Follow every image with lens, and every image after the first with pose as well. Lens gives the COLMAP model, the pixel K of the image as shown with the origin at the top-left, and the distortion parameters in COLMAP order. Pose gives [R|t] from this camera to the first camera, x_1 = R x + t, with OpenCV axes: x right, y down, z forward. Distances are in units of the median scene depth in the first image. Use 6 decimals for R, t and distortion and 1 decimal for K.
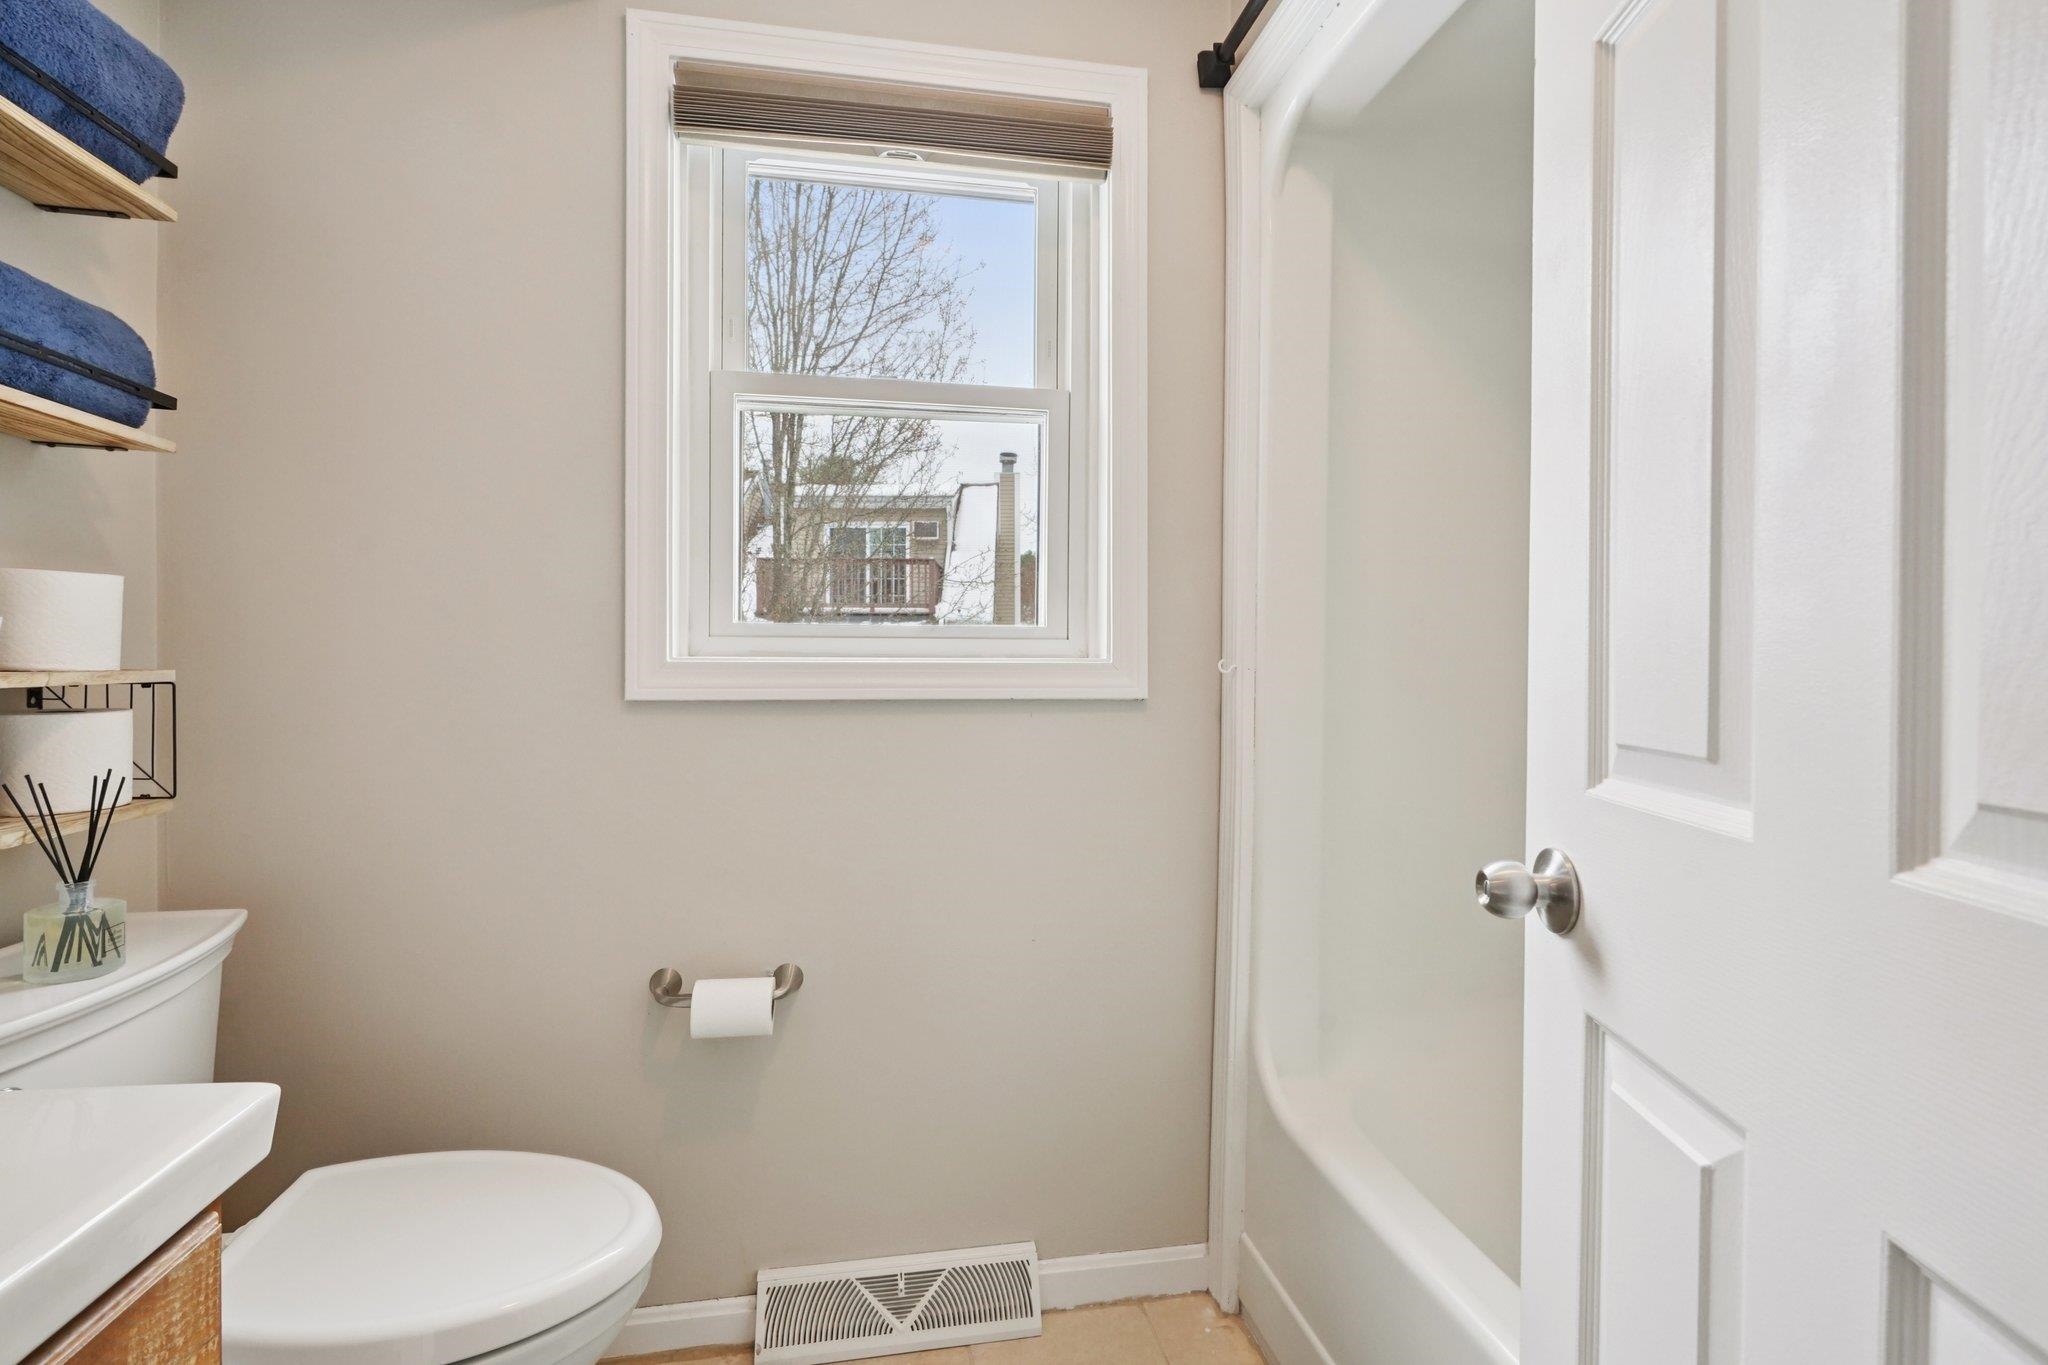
lens RADIAL K [[936.3, 0, 1024.4], [0, 936.3, 668.0], [0, 0, 1]] dist [-0.009926, 0.001538]
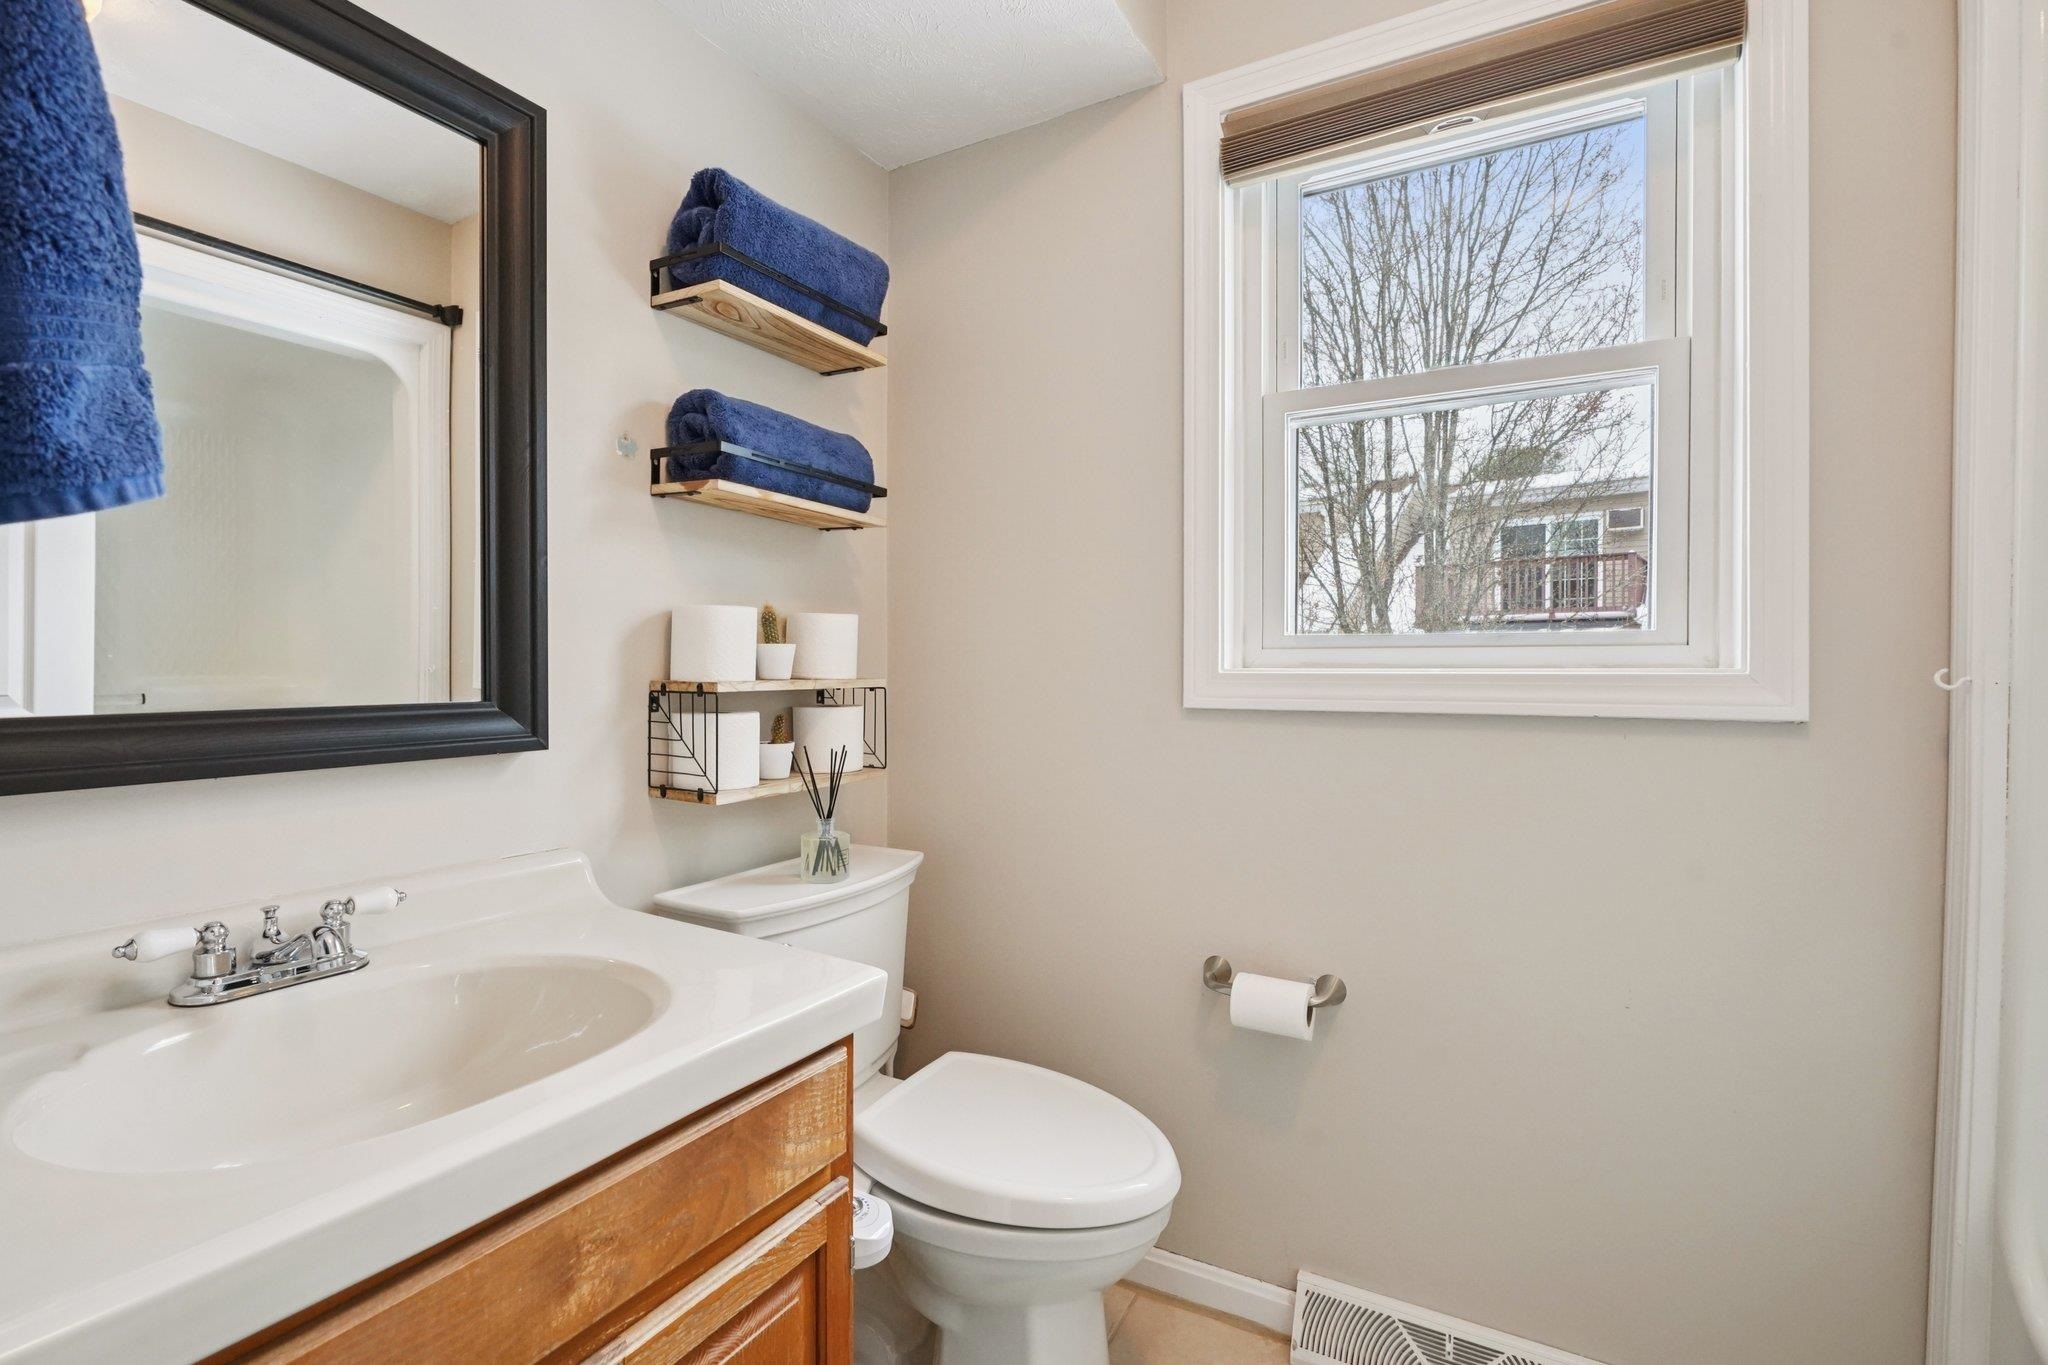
lens RADIAL K [[936.3, 0, 1018.5], [0, 936.3, 681.7], [0, 0, 1]] dist [-0.009926, 0.001538]
pose [[0.768723, 0.005096, -0.639562, 0.132405], [-0.004656, 0.999986, 0.002371, 0.001887], [0.639565, 0.001155, 0.768736, 0.018374]]
